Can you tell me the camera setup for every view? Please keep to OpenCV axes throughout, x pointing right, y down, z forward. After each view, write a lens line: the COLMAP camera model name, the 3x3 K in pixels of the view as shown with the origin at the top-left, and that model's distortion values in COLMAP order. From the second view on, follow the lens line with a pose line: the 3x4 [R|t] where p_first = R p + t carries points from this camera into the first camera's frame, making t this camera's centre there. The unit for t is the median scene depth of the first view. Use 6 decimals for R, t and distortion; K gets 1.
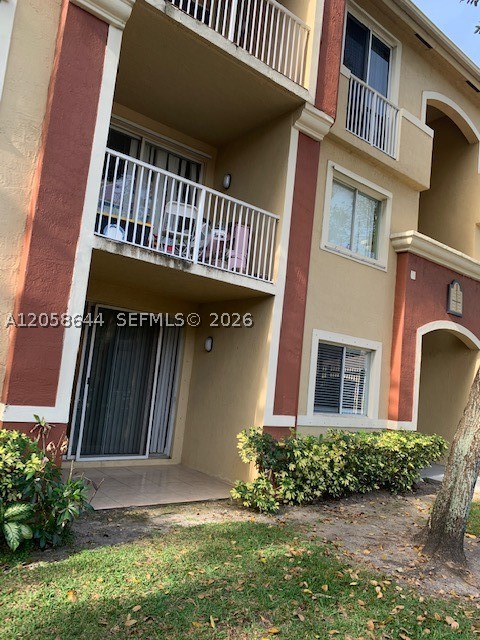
lens RADIAL K [[505.4, 0, 240.0], [0, 505.4, 320.0], [0, 0, 1]] dist [0.025104, -0.043770]
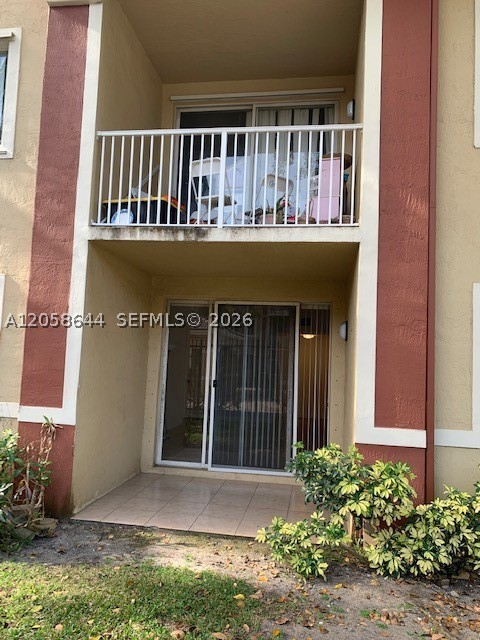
lens RADIAL K [[496.4, 0, 239.6], [0, 496.4, 323.5], [0, 0, 1]] dist [0.005329, -0.005173]
pose [[0.663493, -0.125174, -0.737637, 0.483454], [0.108288, 0.991591, -0.070865, 0.093408], [0.740304, -0.032858, 0.671469, 0.500959]]
